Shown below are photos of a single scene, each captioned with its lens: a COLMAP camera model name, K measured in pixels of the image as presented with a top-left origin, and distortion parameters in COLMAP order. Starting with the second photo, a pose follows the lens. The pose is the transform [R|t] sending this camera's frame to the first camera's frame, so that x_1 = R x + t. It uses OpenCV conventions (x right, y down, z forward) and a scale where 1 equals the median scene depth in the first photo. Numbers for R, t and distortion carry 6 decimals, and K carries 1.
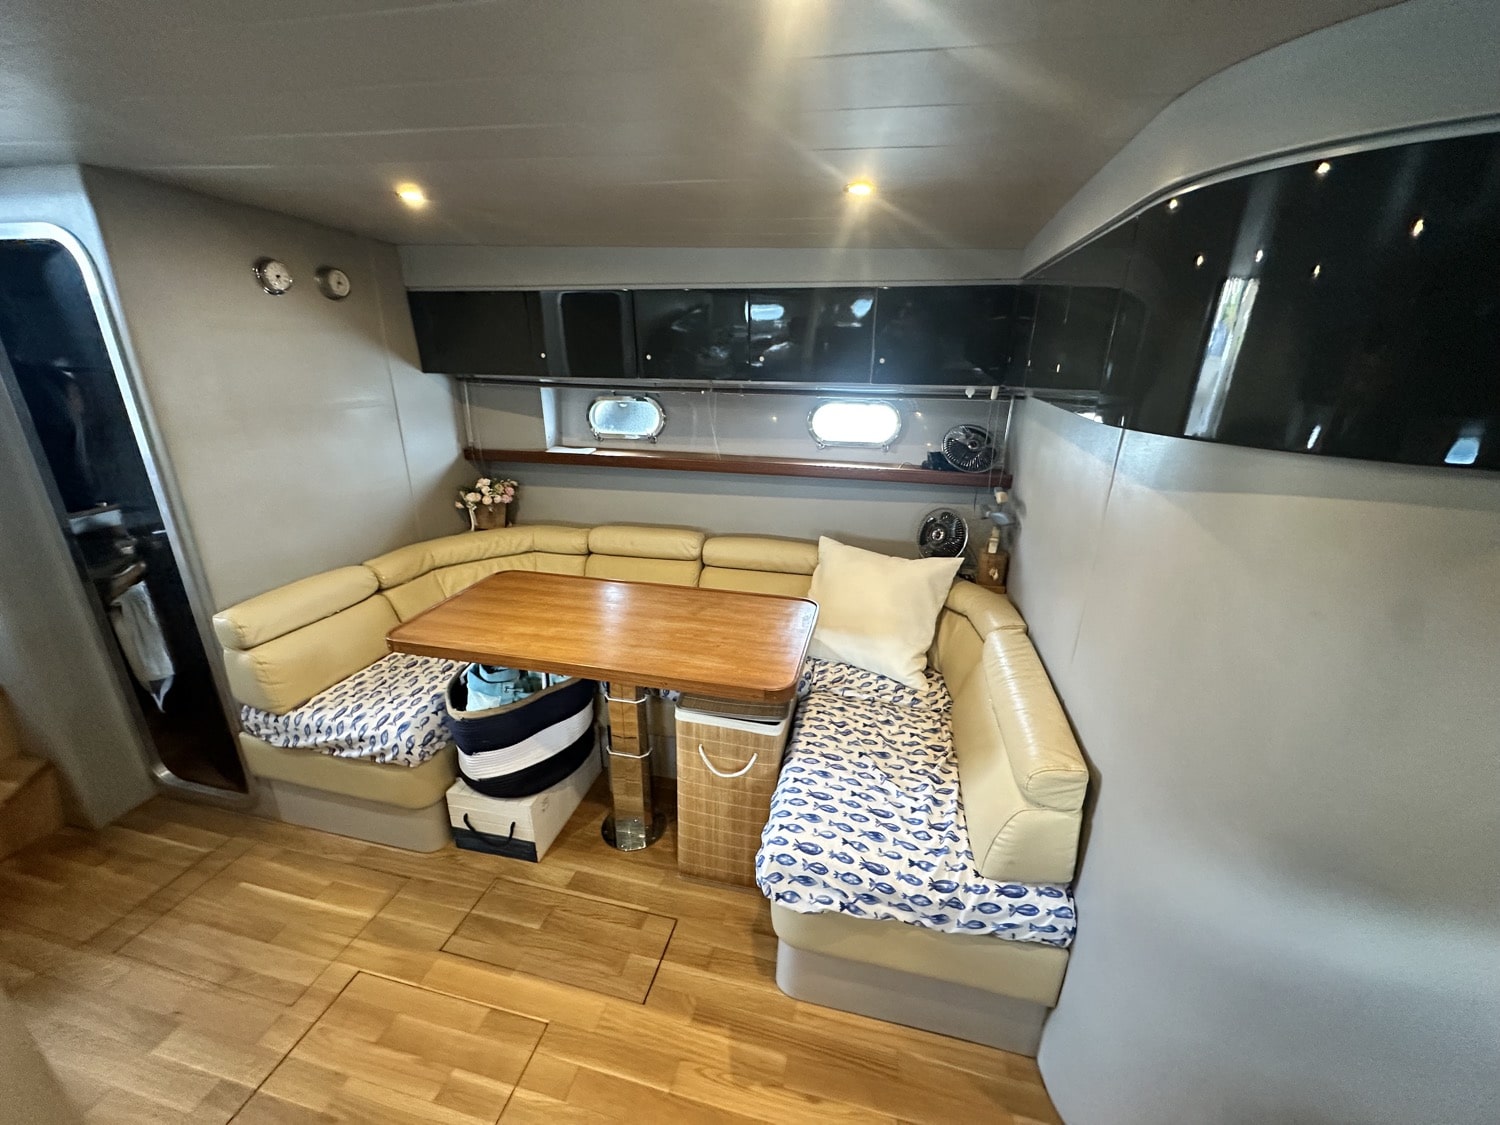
lens RADIAL K [[599.0, 0, 754.6], [0, 599.0, 563.5], [0, 0, 1]] dist [-0.002419, -0.000152]
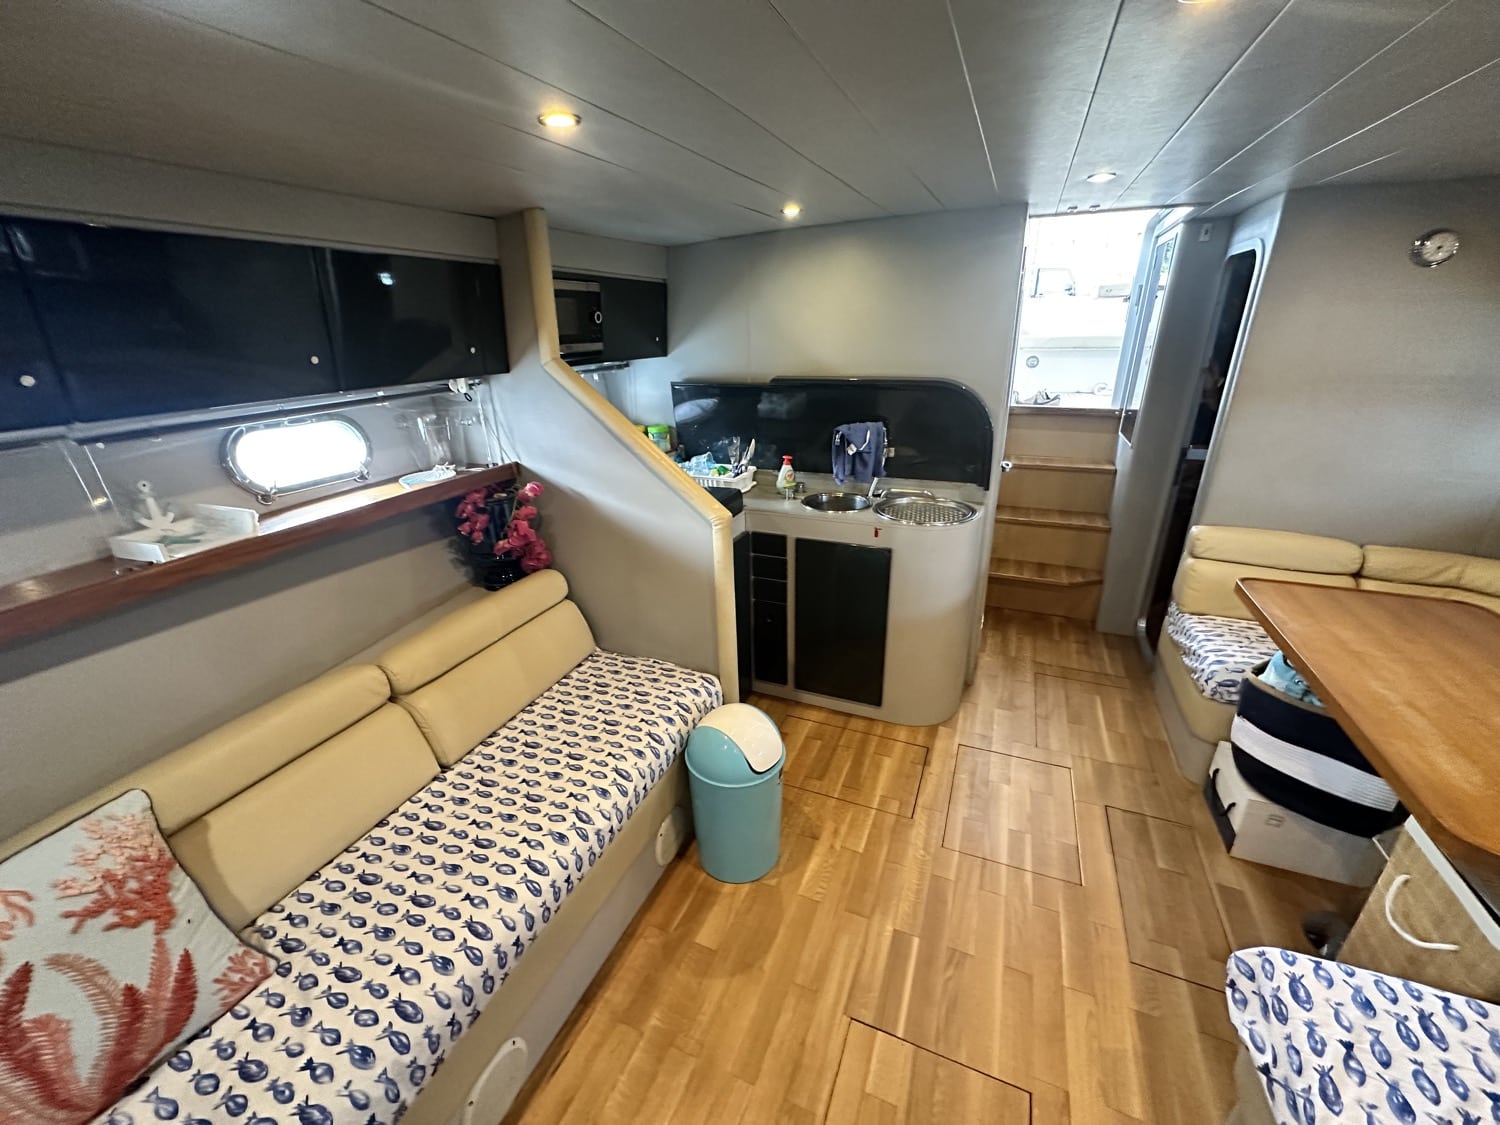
lens RADIAL K [[599.0, 0, 752.2], [0, 599.0, 566.4], [0, 0, 1]] dist [-0.002419, -0.000152]
pose [[-0.168966, 0.352021, -0.920615, 0.528815], [-0.310181, 0.867594, 0.388676, -0.048322], [0.935542, 0.351230, -0.037404, 0.149202]]
